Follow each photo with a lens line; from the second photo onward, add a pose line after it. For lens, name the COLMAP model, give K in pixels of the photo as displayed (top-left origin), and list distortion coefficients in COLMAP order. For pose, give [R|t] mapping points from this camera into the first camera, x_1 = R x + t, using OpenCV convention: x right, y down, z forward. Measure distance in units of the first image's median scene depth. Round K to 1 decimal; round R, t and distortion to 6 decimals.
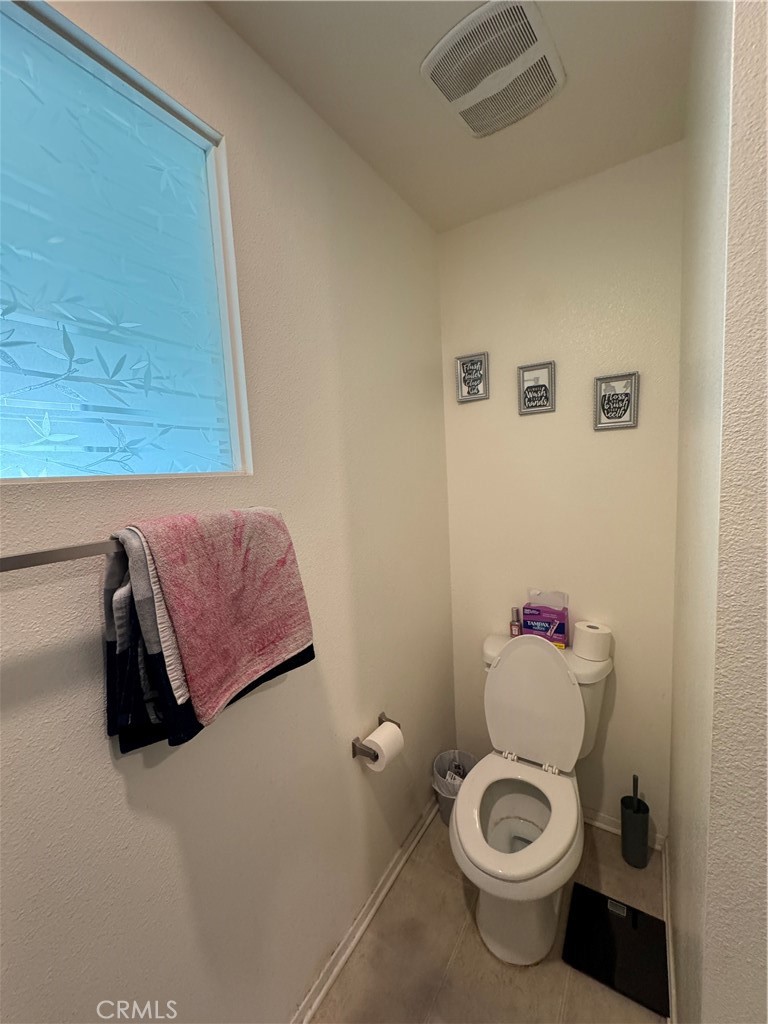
lens RADIAL K [[409.3, 0, 381.1], [0, 409.3, 510.3], [0, 0, 1]] dist [-0.001808, -0.000006]
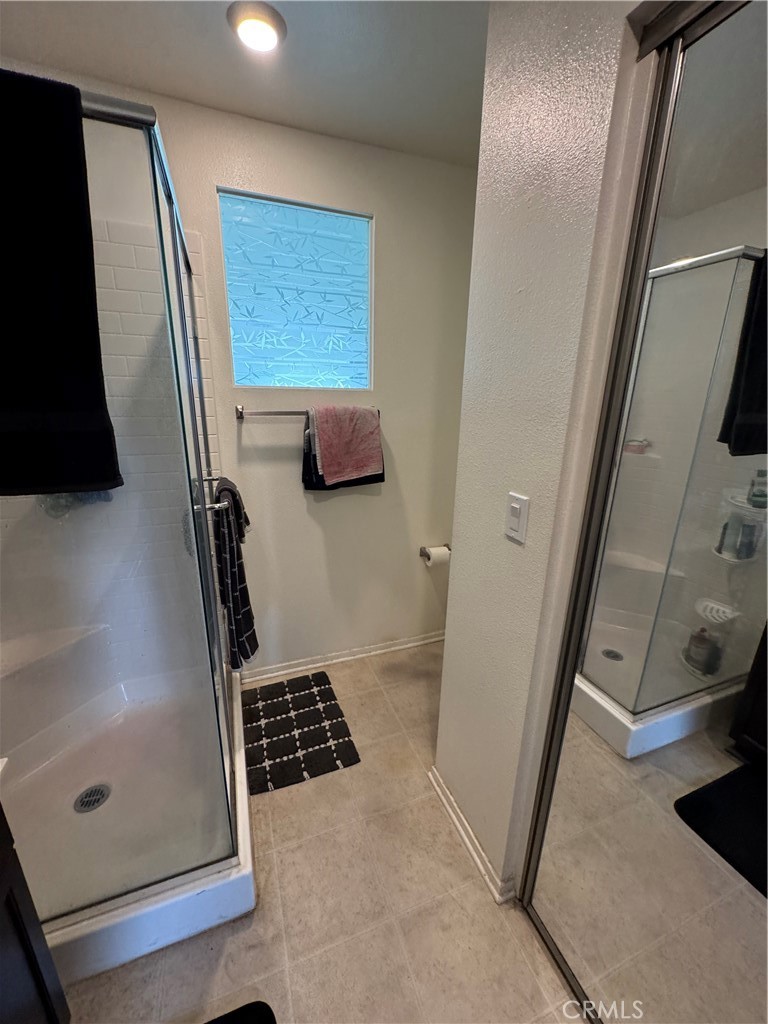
lens RADIAL K [[409.3, 0, 380.6], [0, 409.3, 510.9], [0, 0, 1]] dist [-0.001808, -0.000006]
pose [[0.800910, 0.231711, -0.552135, 1.300545], [-0.116833, 0.964842, 0.235435, 0.010376], [0.587276, -0.124055, 0.799823, -0.915774]]
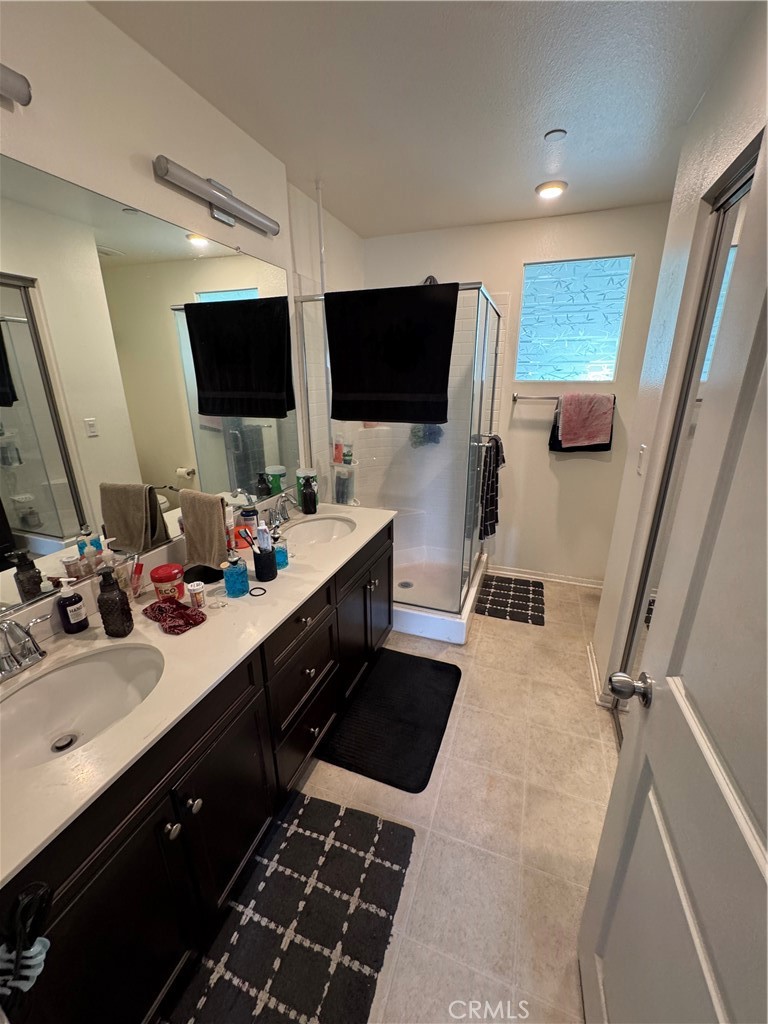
lens RADIAL K [[409.3, 0, 387.8], [0, 409.3, 511.1], [0, 0, 1]] dist [-0.001808, -0.000006]
pose [[0.226183, 0.352209, -0.908180, 2.835616], [-0.105139, 0.935722, 0.336706, -0.053952], [0.968394, 0.019328, 0.248675, -1.530973]]
